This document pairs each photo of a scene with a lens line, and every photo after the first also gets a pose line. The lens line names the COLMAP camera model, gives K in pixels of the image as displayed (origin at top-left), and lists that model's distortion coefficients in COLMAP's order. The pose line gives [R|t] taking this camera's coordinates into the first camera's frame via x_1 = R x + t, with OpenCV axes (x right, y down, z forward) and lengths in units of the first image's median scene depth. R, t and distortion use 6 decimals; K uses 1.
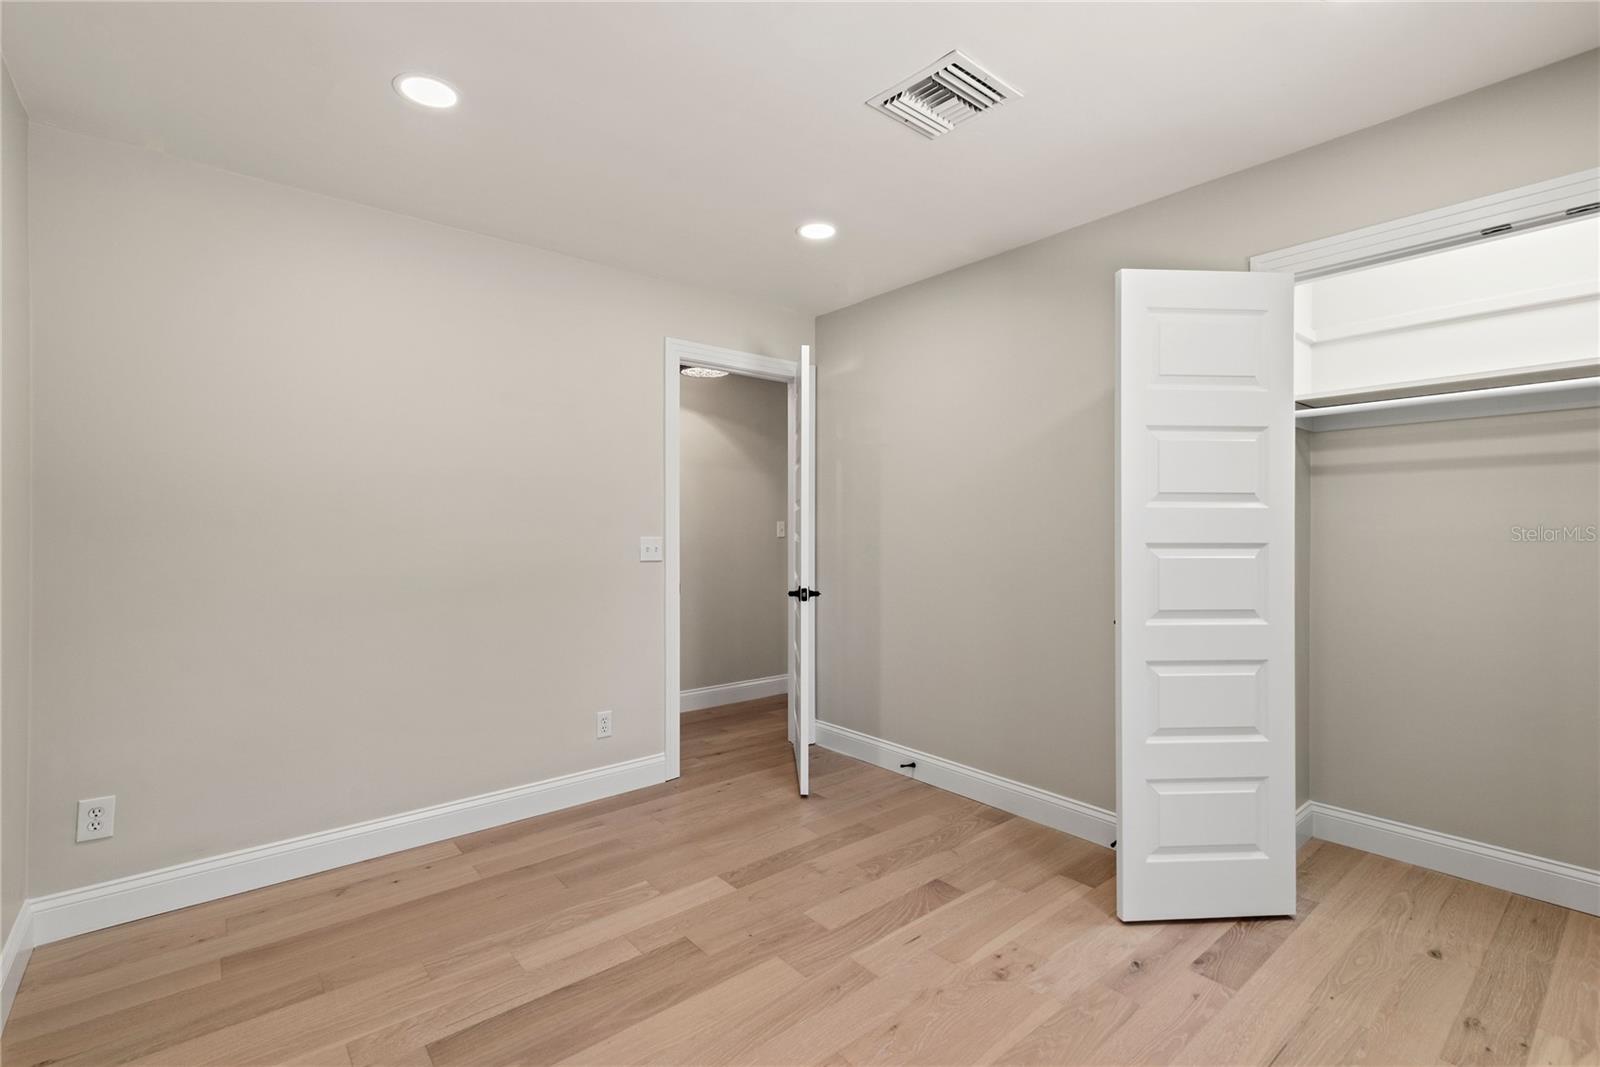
lens RADIAL K [[719.0, 0, 795.9], [0, 719.0, 533.3], [0, 0, 1]] dist [0.016147, -0.001159]
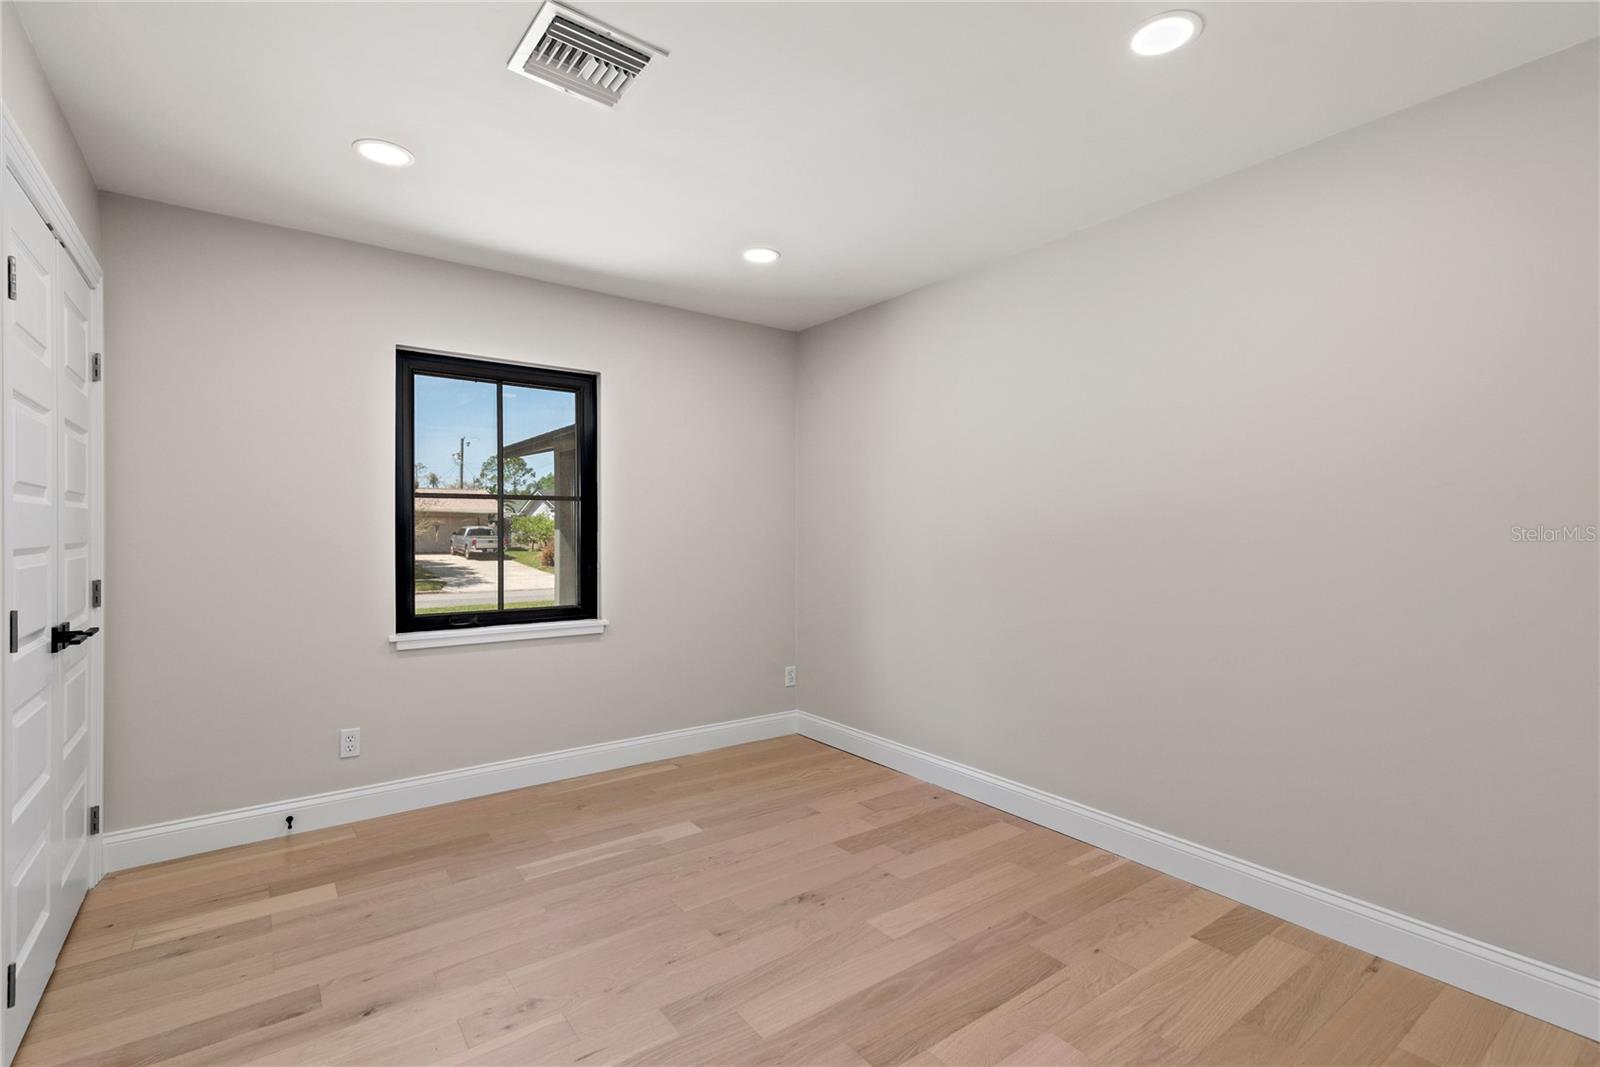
lens RADIAL K [[719.0, 0, 802.2], [0, 719.0, 534.3], [0, 0, 1]] dist [0.016147, -0.001159]
pose [[-0.998337, -0.003584, 0.057532, -0.128130], [-0.003434, 0.999990, 0.002695, -0.004428], [-0.057541, 0.002493, -0.998340, 2.011030]]
